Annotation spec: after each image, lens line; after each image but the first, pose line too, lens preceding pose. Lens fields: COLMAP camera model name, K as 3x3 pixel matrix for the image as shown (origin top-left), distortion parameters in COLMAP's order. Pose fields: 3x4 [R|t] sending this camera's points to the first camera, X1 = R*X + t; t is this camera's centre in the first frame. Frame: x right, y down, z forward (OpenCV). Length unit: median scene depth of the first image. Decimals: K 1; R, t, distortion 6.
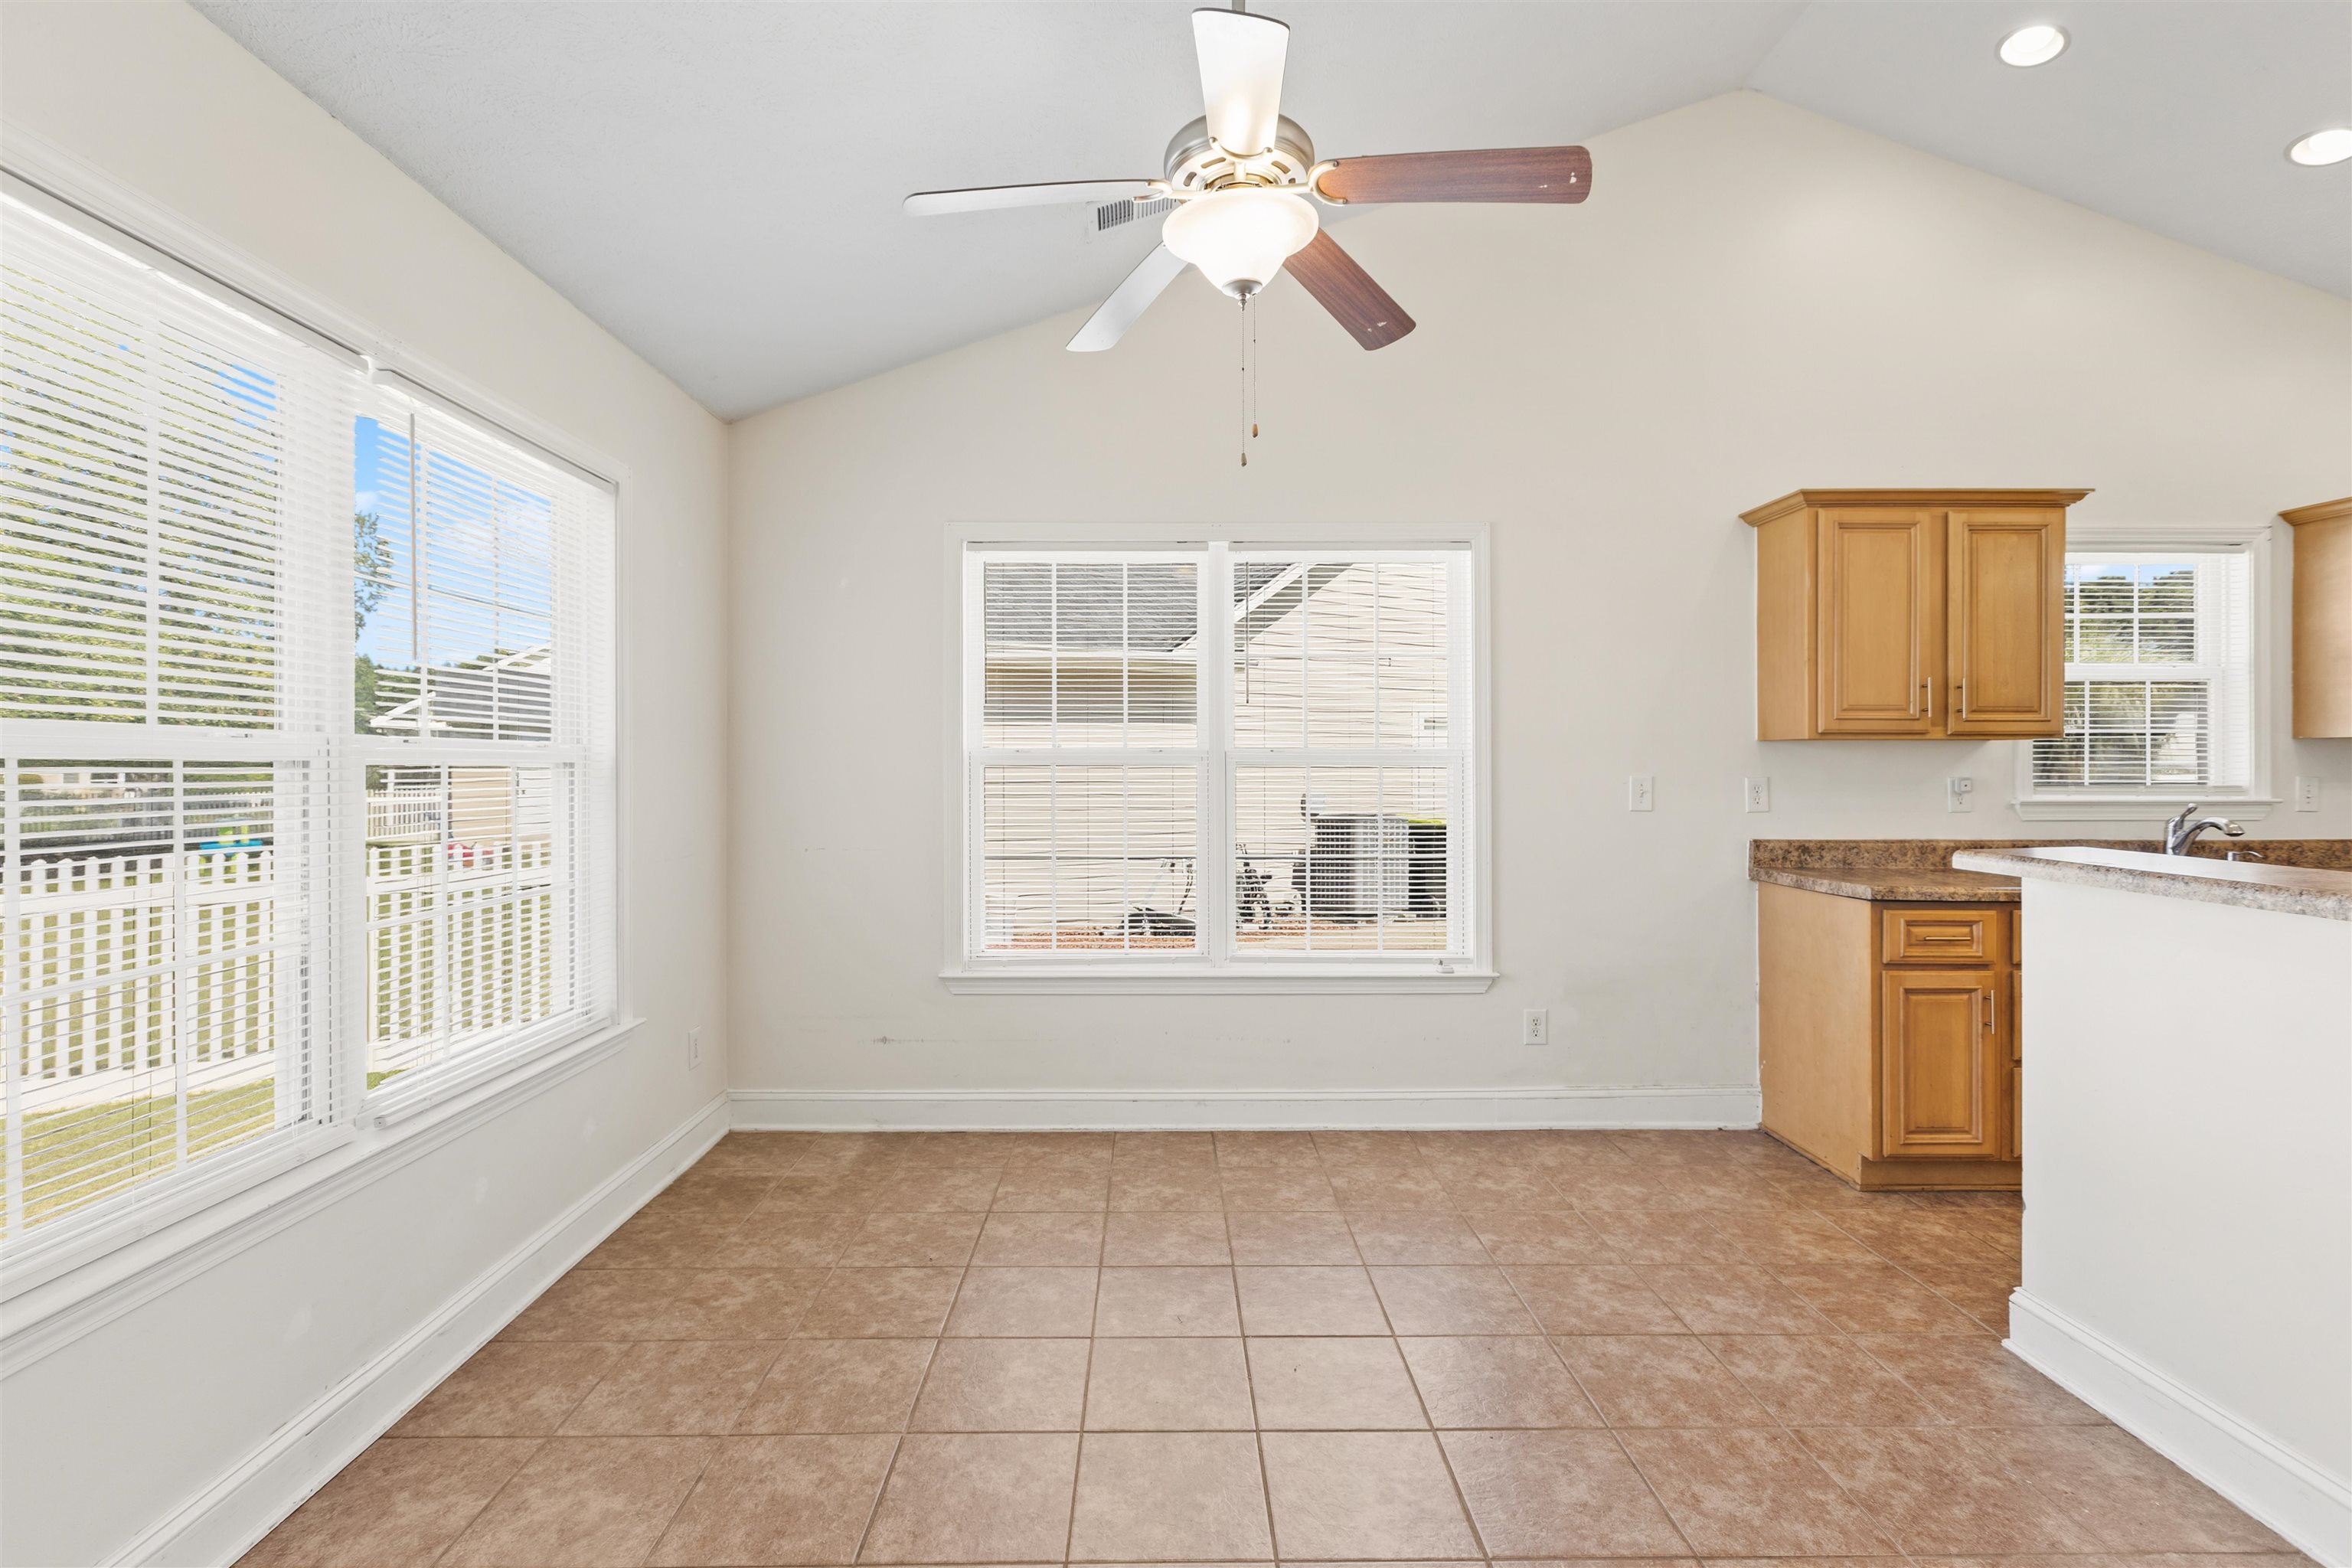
lens RADIAL K [[1064.6, 0, 1160.6], [0, 1064.6, 762.0], [0, 0, 1]] dist [-0.001040, -0.000876]
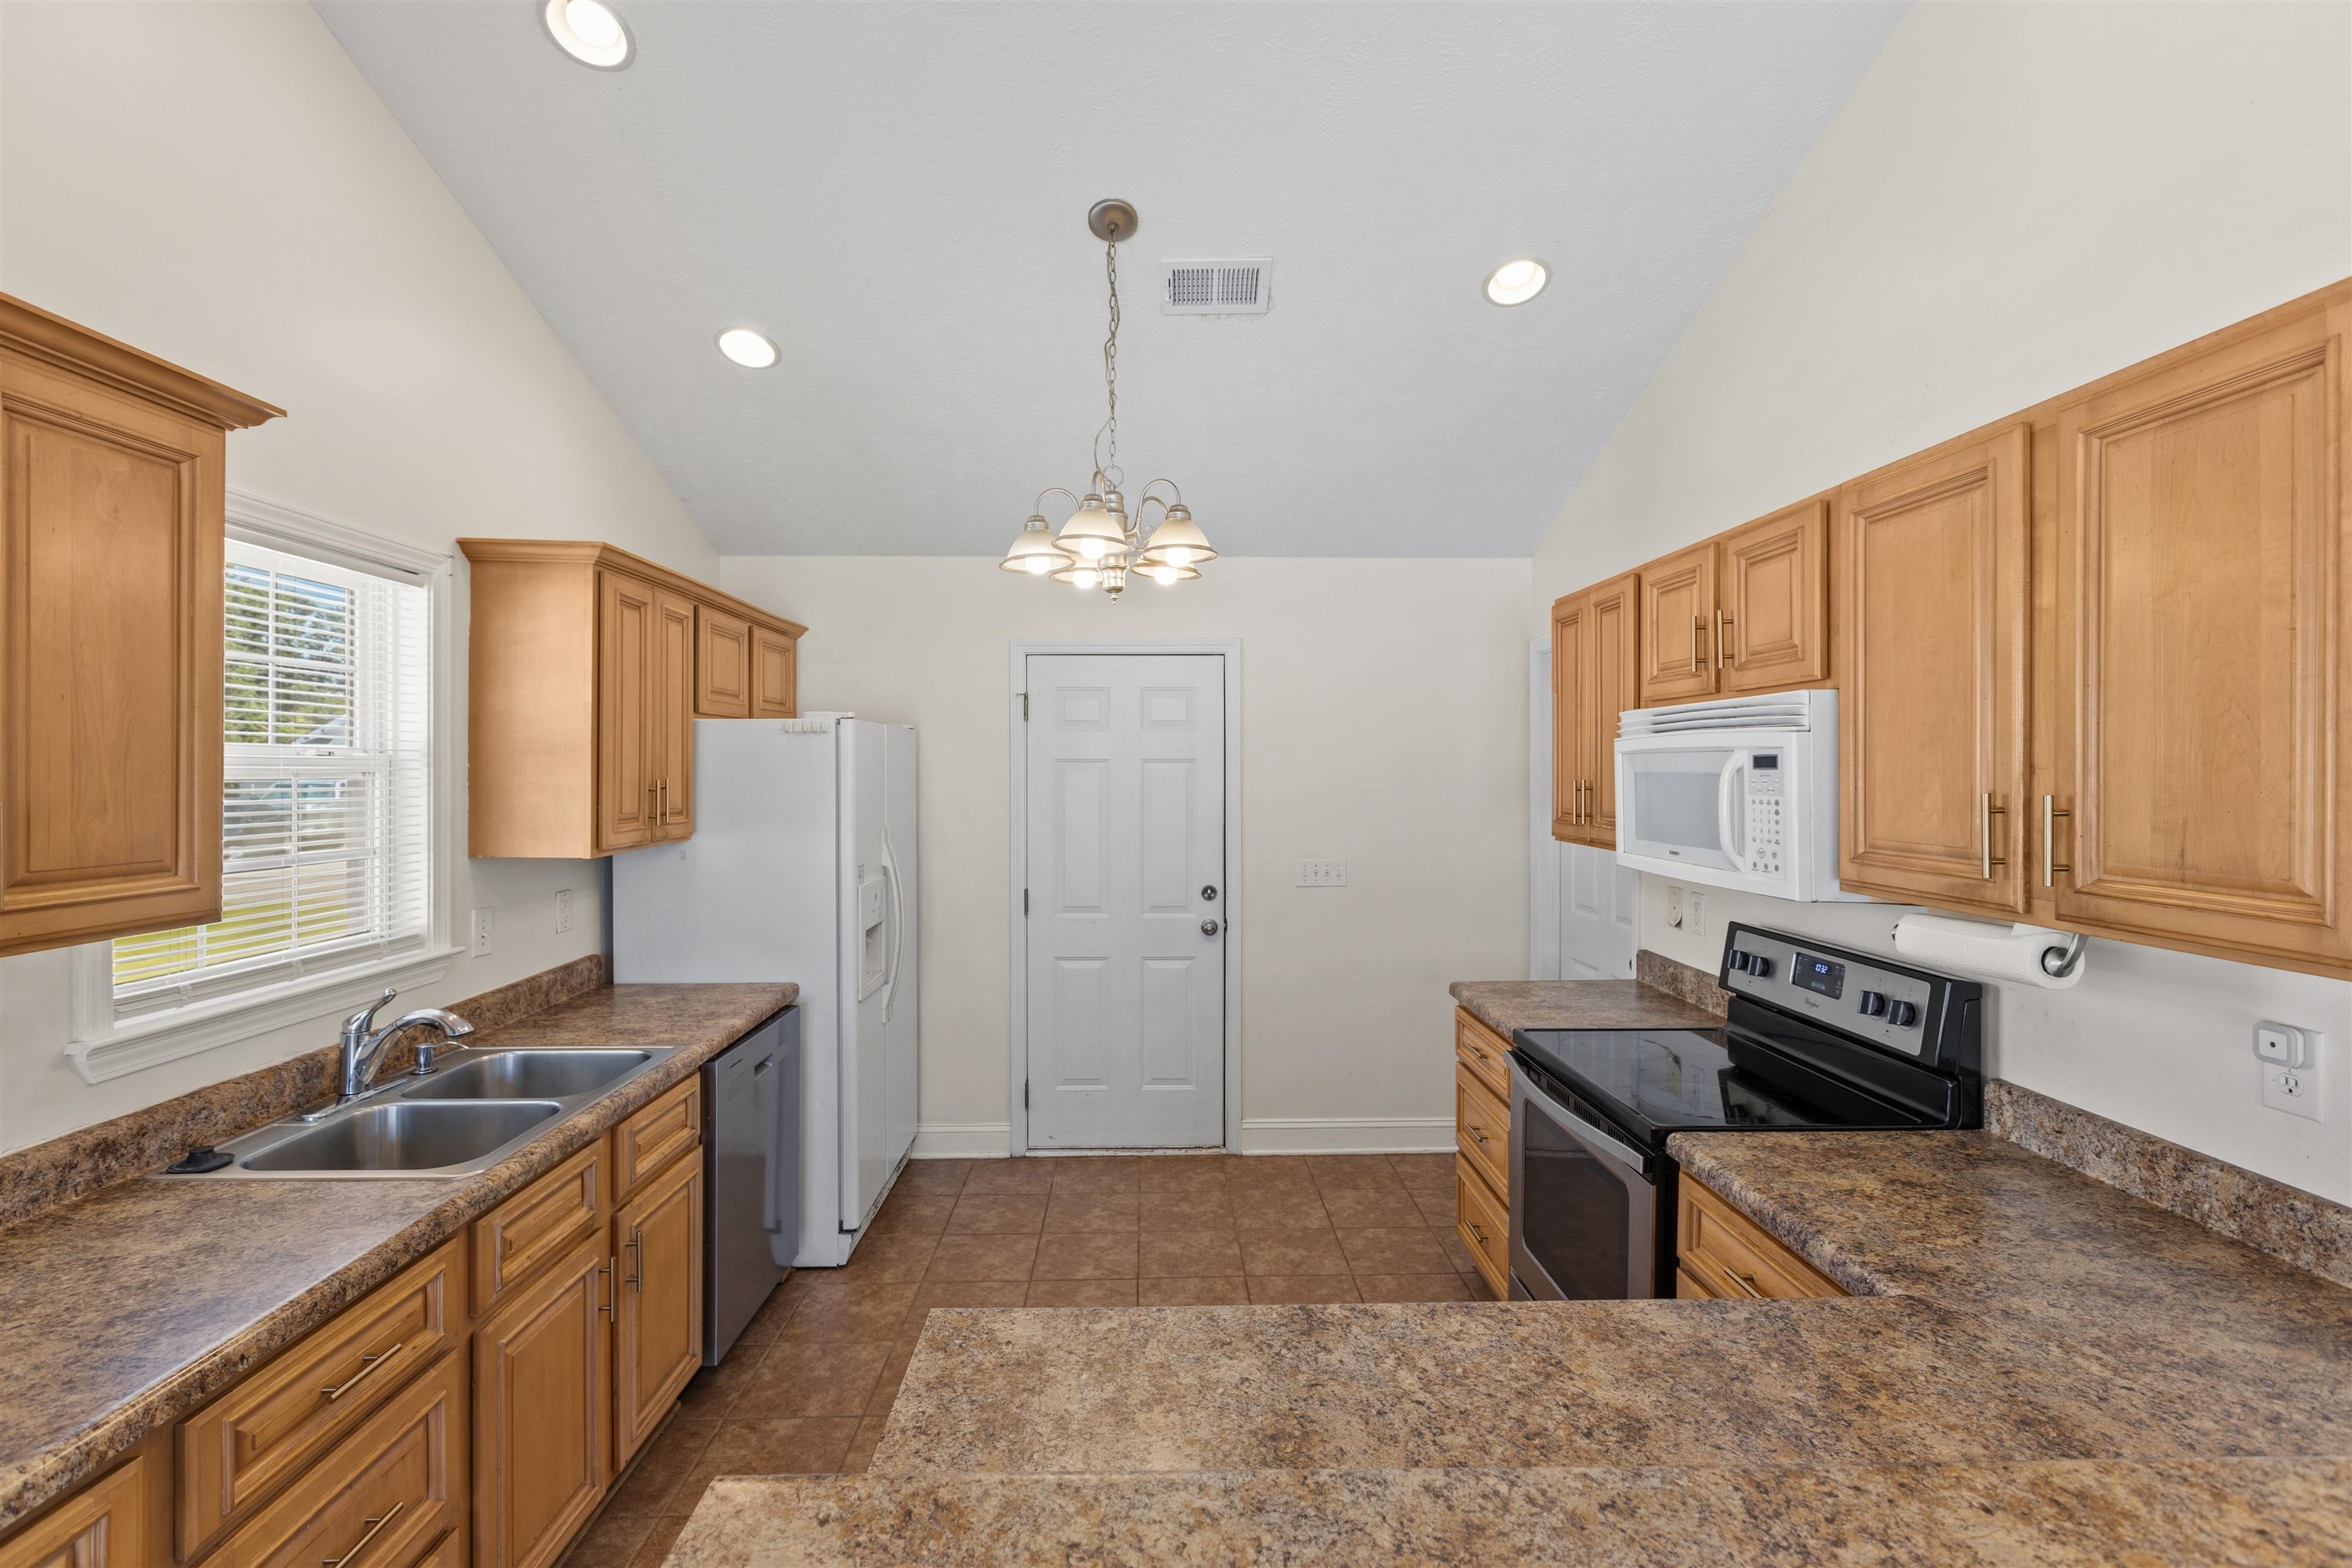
lens RADIAL K [[1053.9, 0, 1169.2], [0, 1053.9, 776.6], [0, 0, 1]] dist [-0.000359, -0.000028]
pose [[-0.024777, -0.005405, 0.999678, 0.394535], [-0.005324, 0.999972, 0.005275, -0.095949], [-0.999679, -0.005191, -0.024805, 0.626260]]
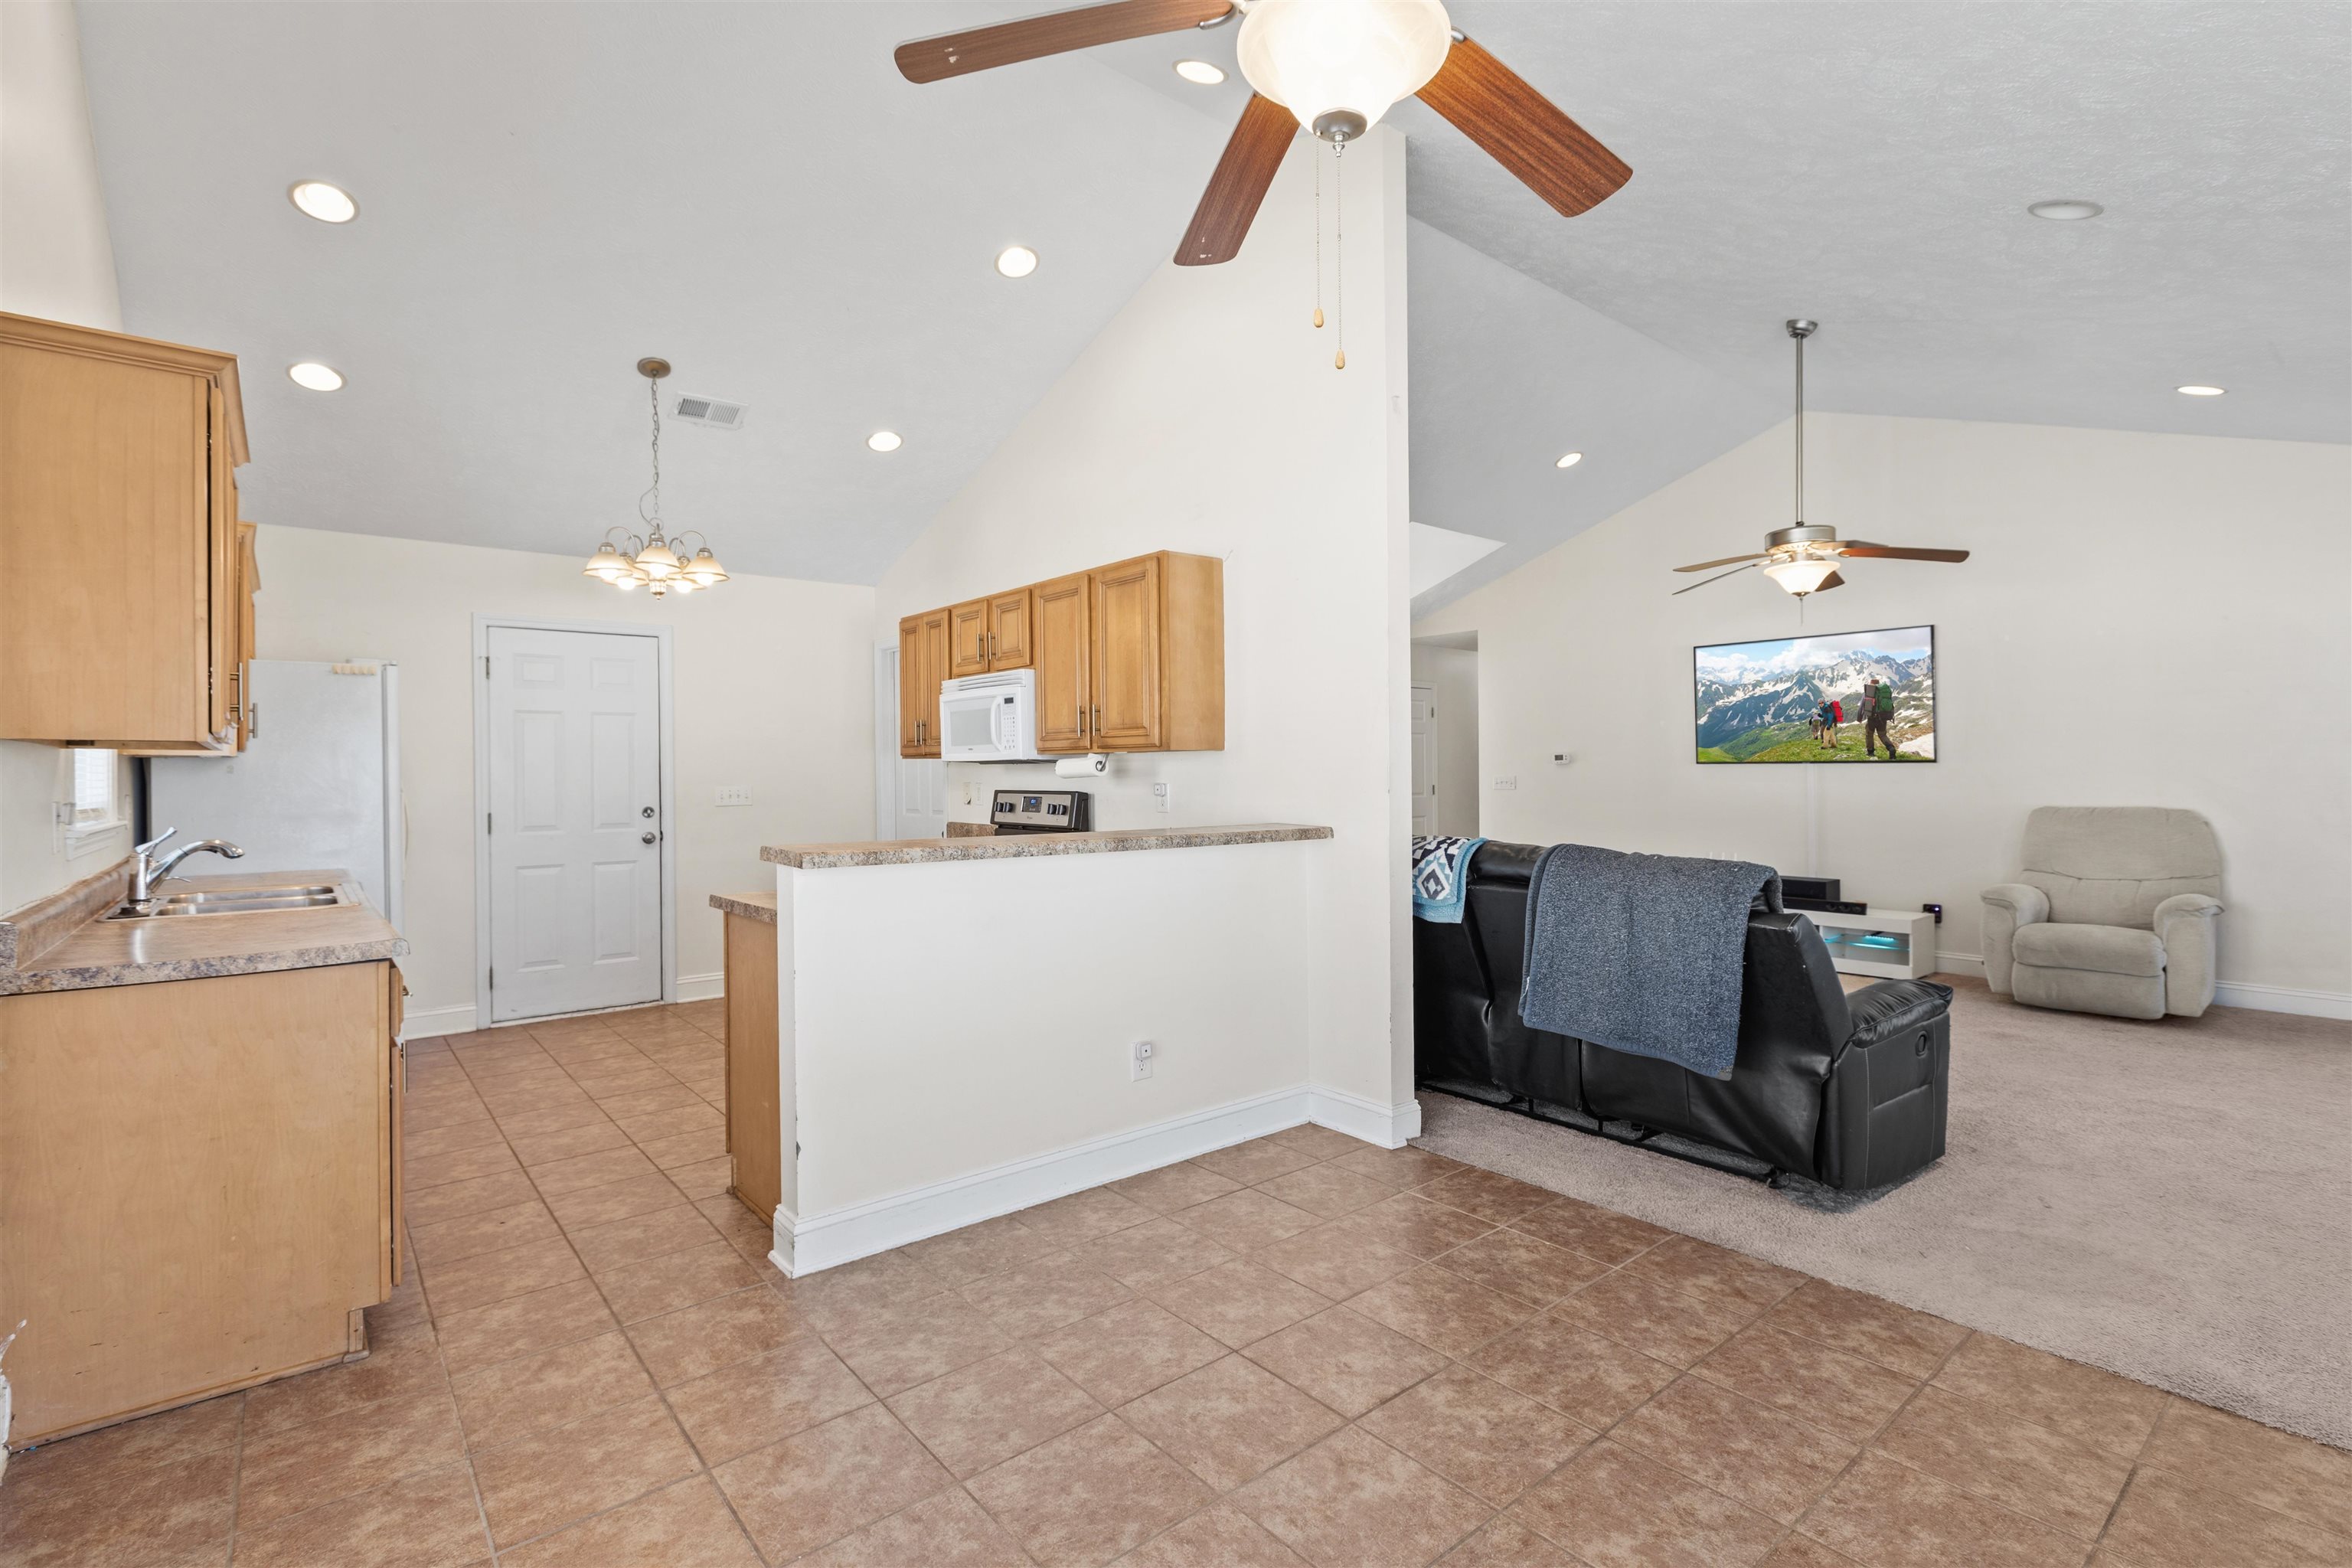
lens RADIAL K [[1094.3, 0, 1181.5], [0, 1094.3, 767.6], [0, 0, 1]] dist [-0.000805, 0.000610]
pose [[-0.636509, 0.011545, 0.771182, -0.287422], [0.006572, 0.999933, -0.009545, 0.004678], [-0.771241, -0.001008, -0.636543, 1.024513]]
